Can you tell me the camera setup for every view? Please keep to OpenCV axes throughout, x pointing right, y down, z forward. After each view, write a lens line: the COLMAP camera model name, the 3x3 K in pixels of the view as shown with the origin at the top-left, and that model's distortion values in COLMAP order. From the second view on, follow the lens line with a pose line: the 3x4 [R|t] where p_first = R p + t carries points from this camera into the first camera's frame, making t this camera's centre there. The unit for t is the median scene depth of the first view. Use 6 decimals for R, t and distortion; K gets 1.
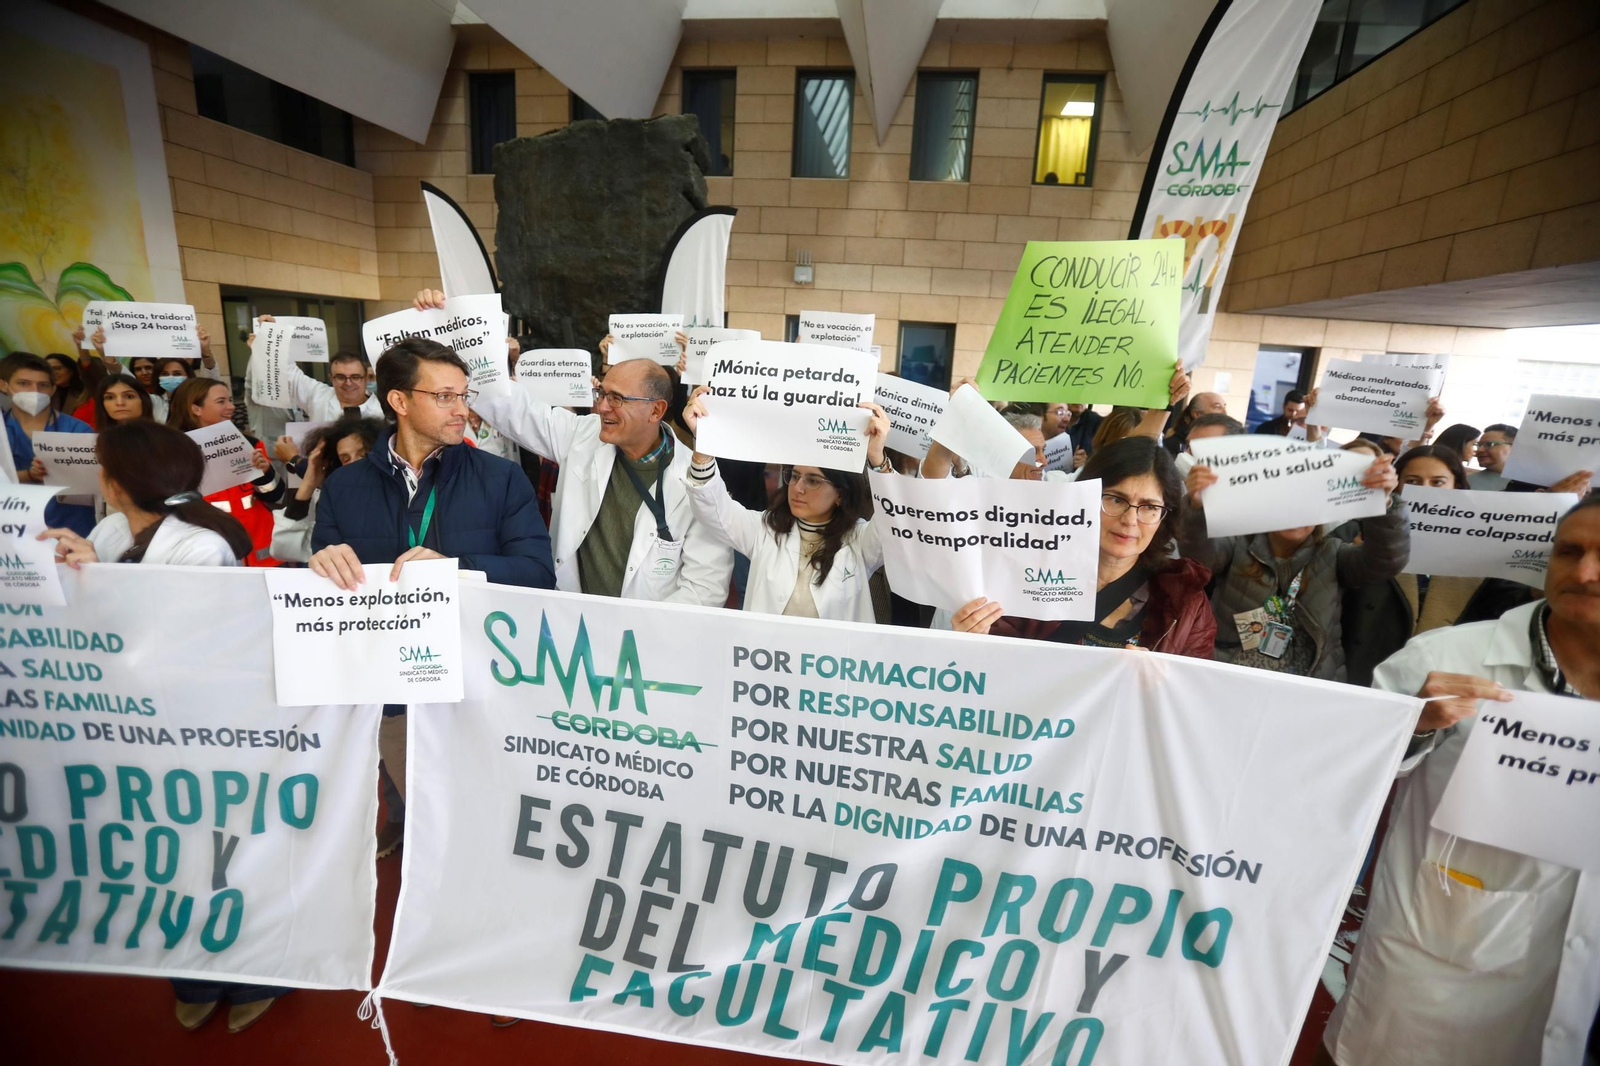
lens RADIAL K [[752.9, 0, 808.3], [0, 752.9, 536.1], [0, 0, 1]] dist [-0.014429, 0.000758]
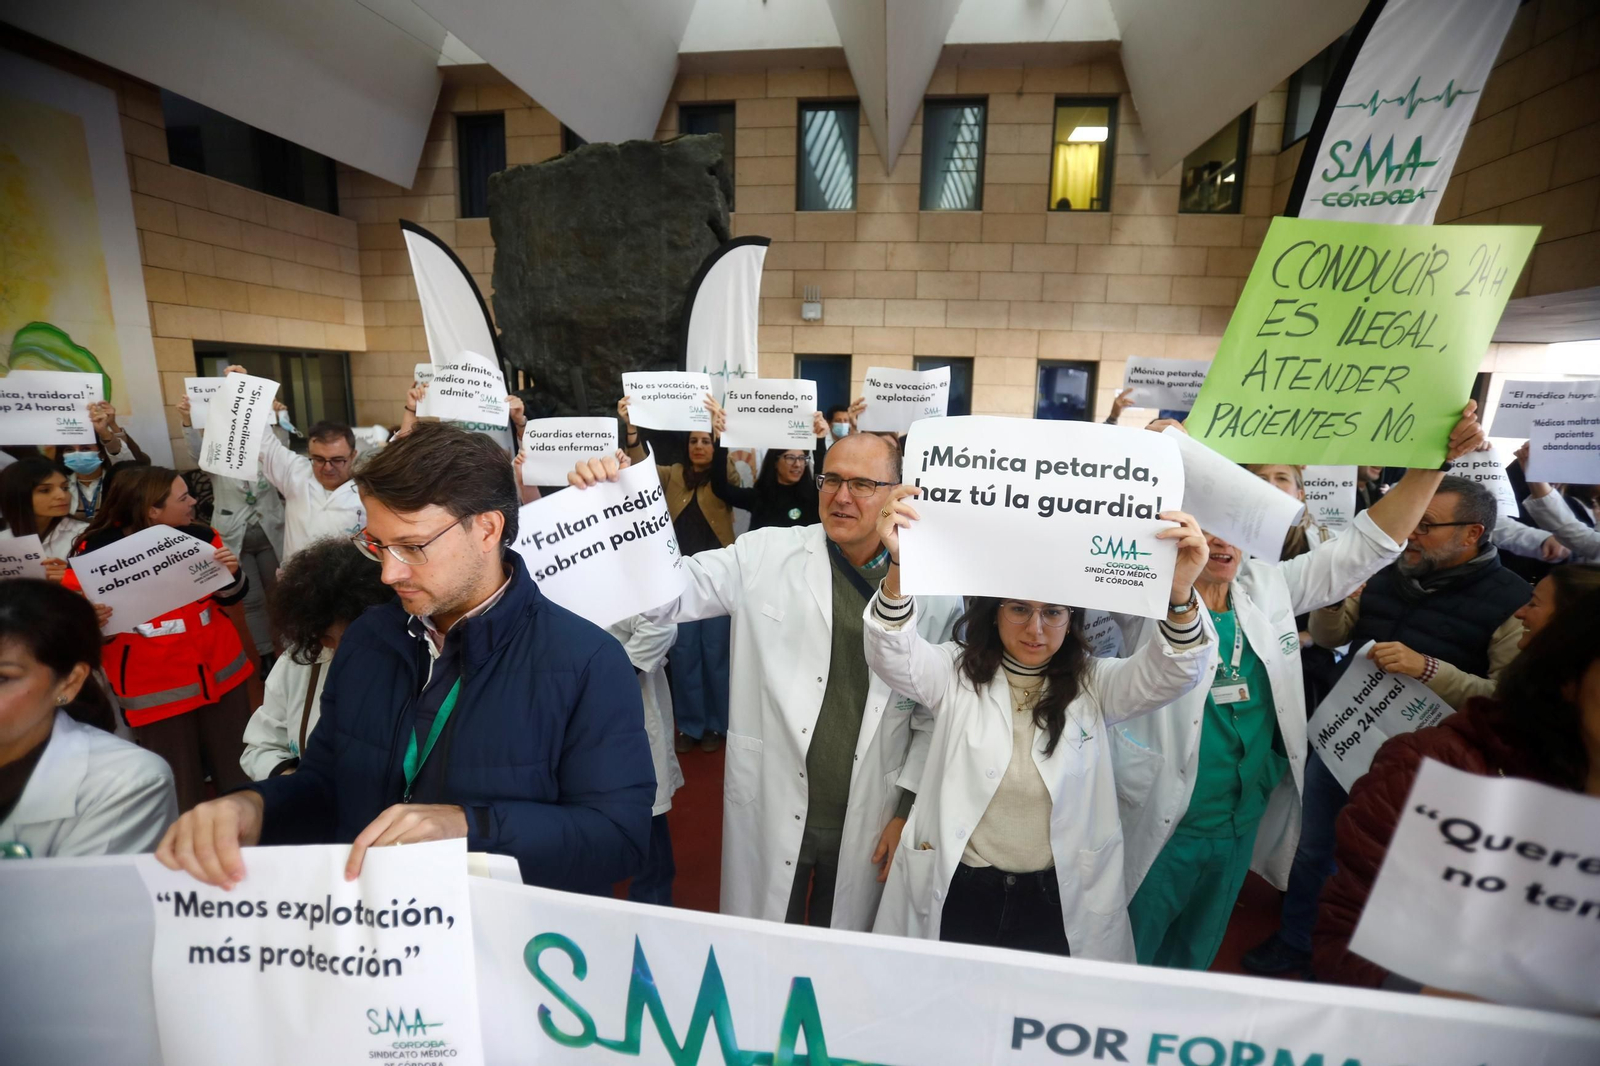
lens RADIAL K [[749.9, 0, 806.1], [0, 749.9, 536.2], [0, 0, 1]] dist [-0.014780, -0.000001]
pose [[0.999403, -0.033448, 0.008650, -0.047334], [0.033789, 0.998509, -0.042879, -0.034007], [-0.007203, 0.043145, 0.999043, 0.095864]]
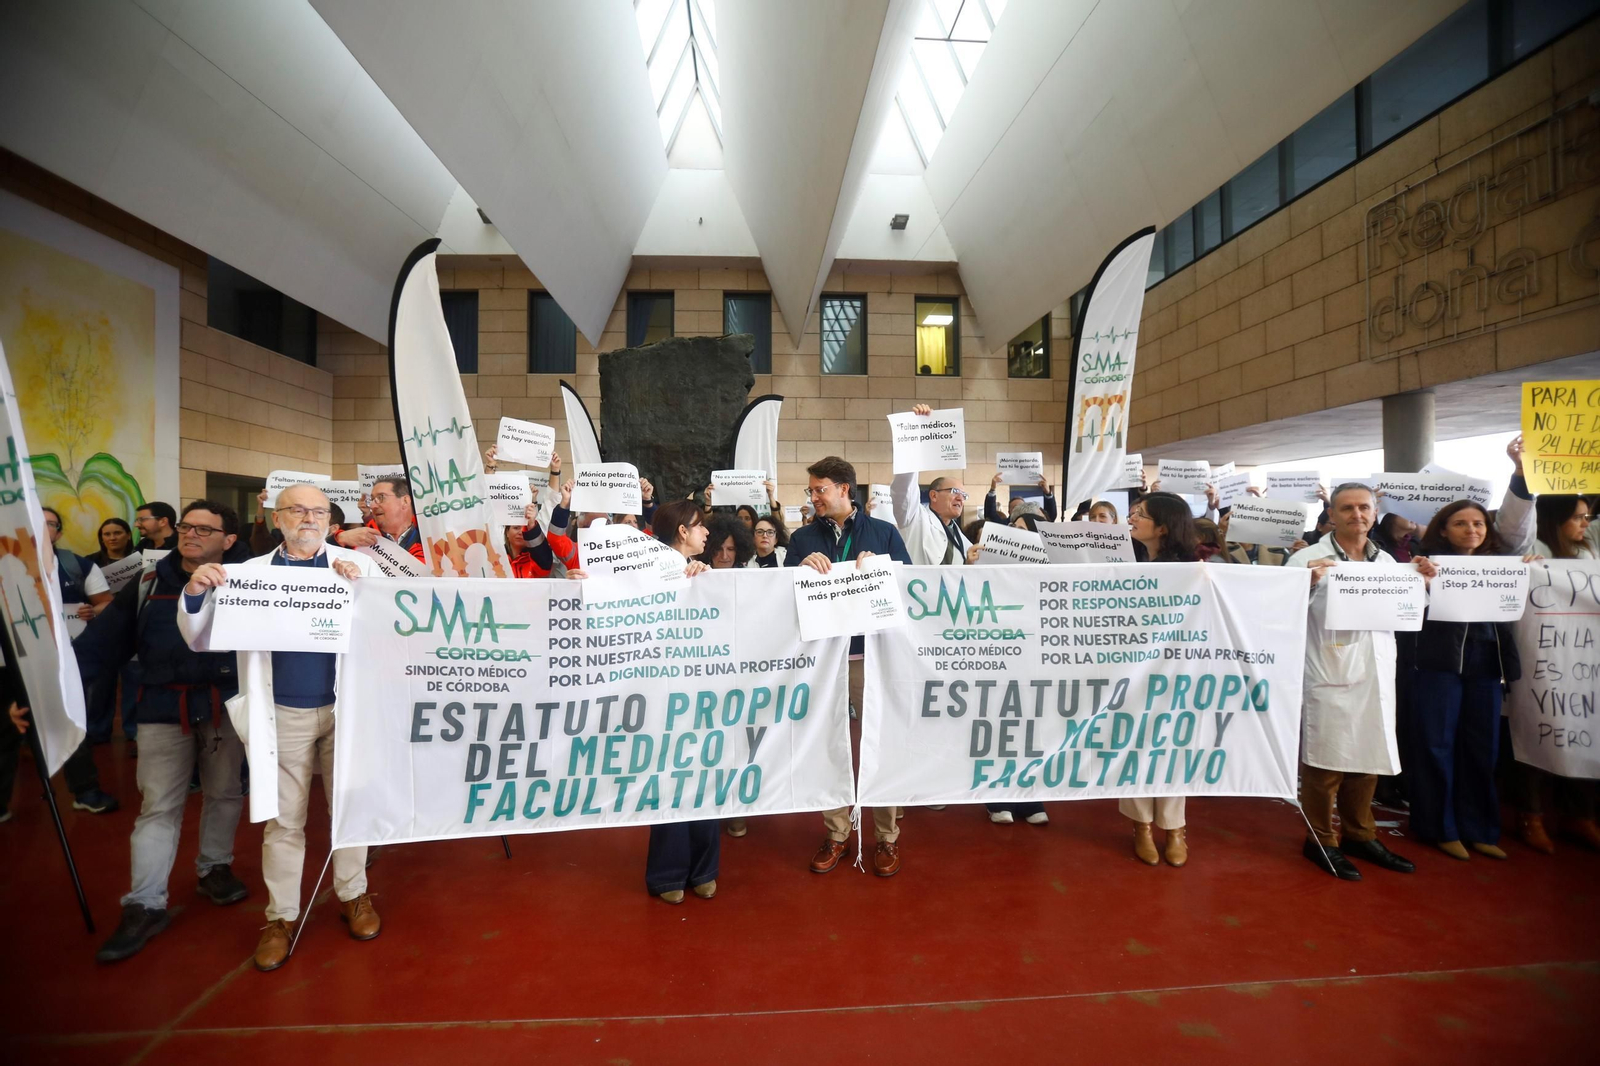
lens RADIAL K [[756.3, 0, 800.0], [0, 756.3, 533.0], [0, 0, 1]] dist [-0.004002, -0.000100]
pose [[0.979326, -0.053832, 0.194994, -0.231249], [0.097577, 0.970094, -0.222252, 0.082986], [-0.177198, 0.236684, 0.955291, -0.188405]]
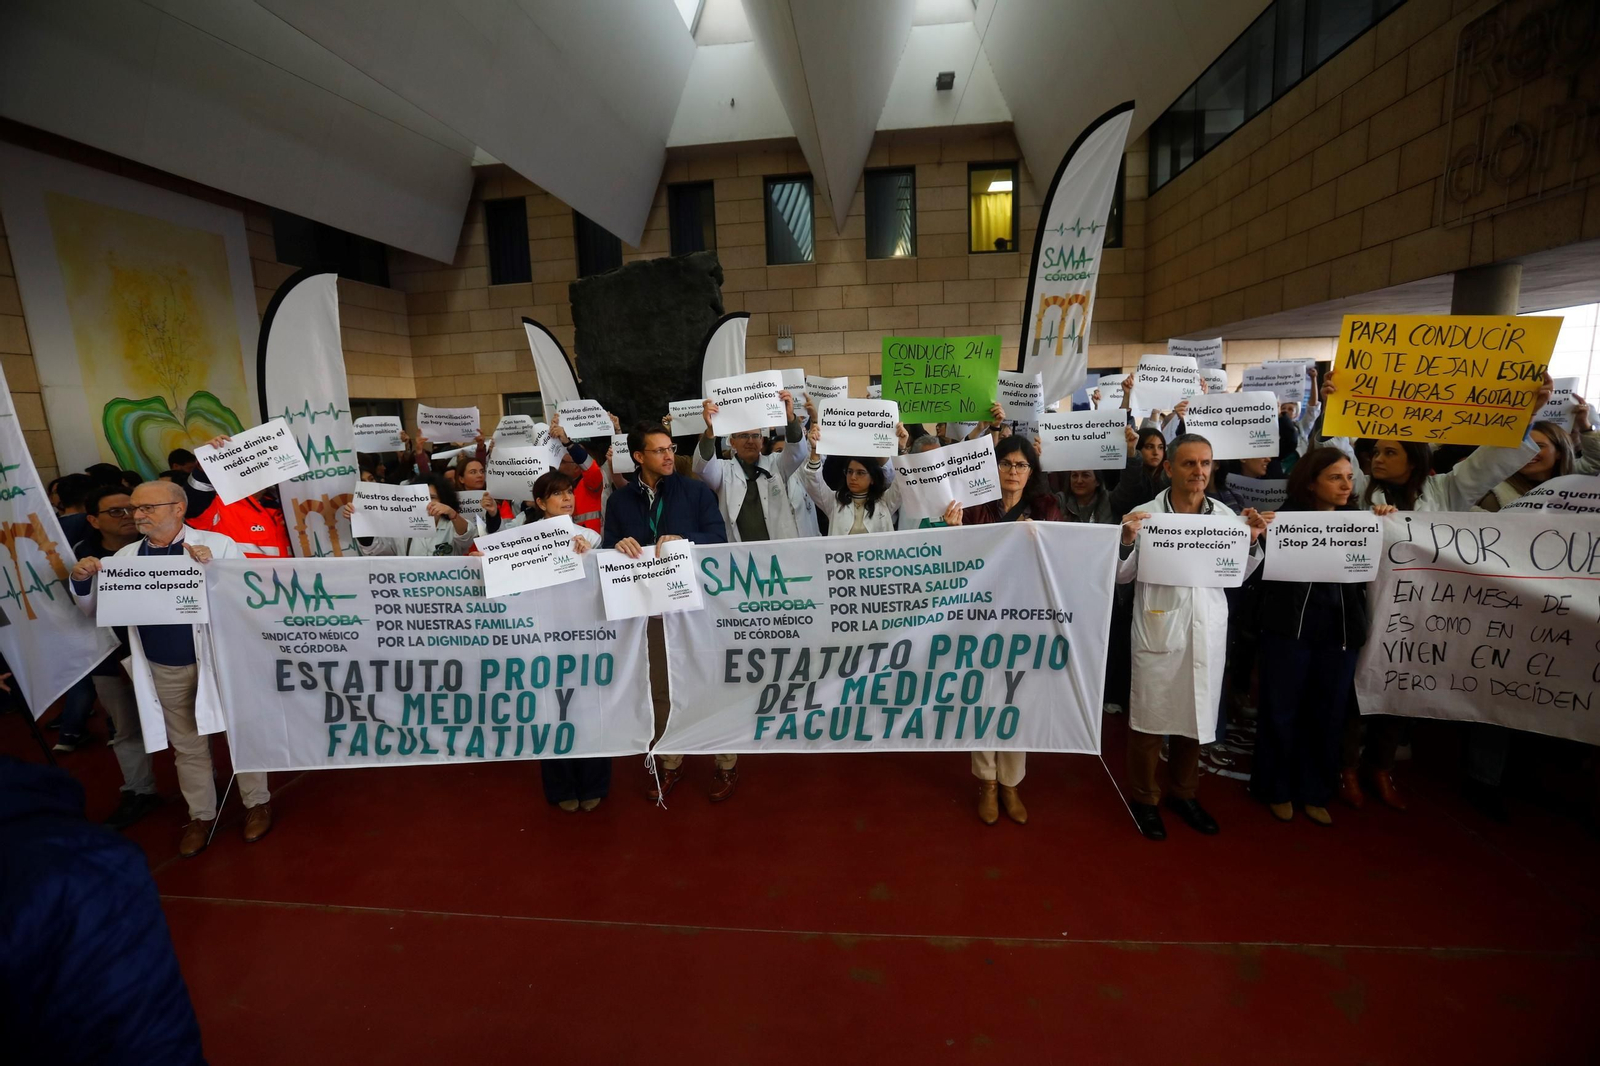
lens RADIAL K [[749.9, 0, 806.1], [0, 749.9, 536.2], [0, 0, 1]] dist [-0.014780, -0.000001]
pose [[0.995260, -0.095131, 0.020175, -0.039086], [0.096293, 0.993042, -0.067794, 0.049559], [-0.013585, 0.069415, 0.997495, -0.226468]]
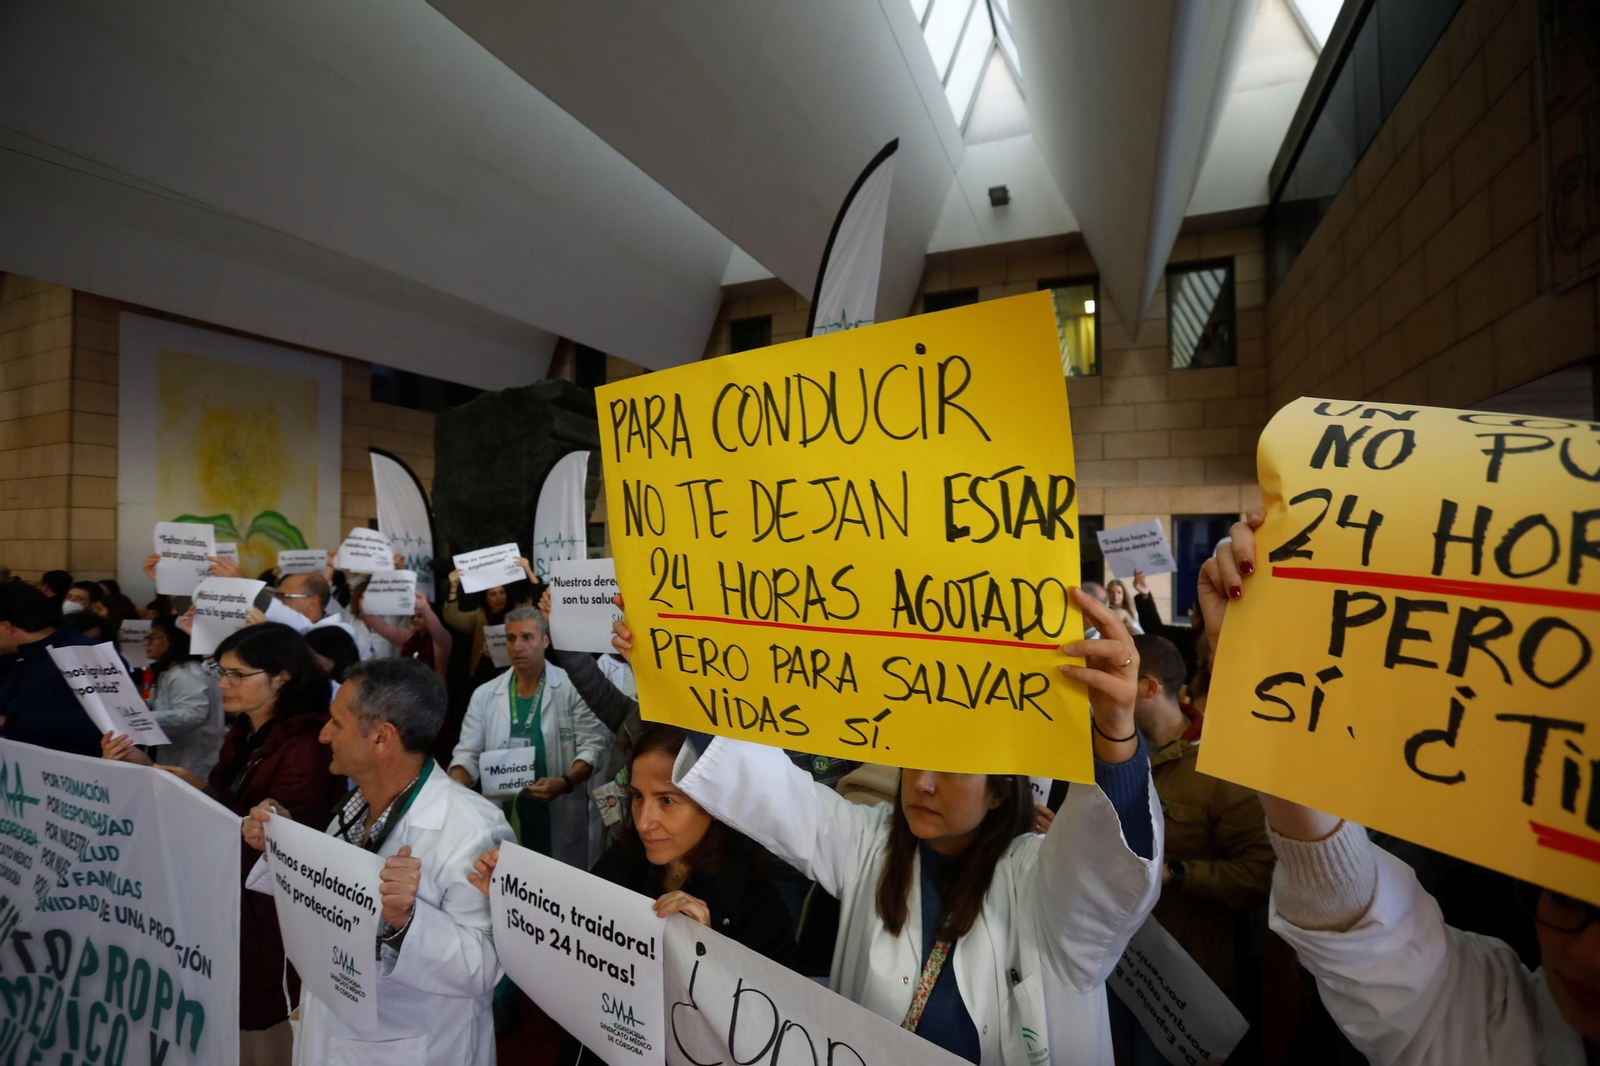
lens RADIAL K [[749.9, 0, 806.1], [0, 749.9, 536.2], [0, 0, 1]] dist [-0.014780, -0.000001]
pose [[0.961091, -0.052140, -0.271268, 0.366174], [-0.016660, 0.969296, -0.245332, -0.001017], [0.275730, 0.240306, 0.930713, 0.000184]]
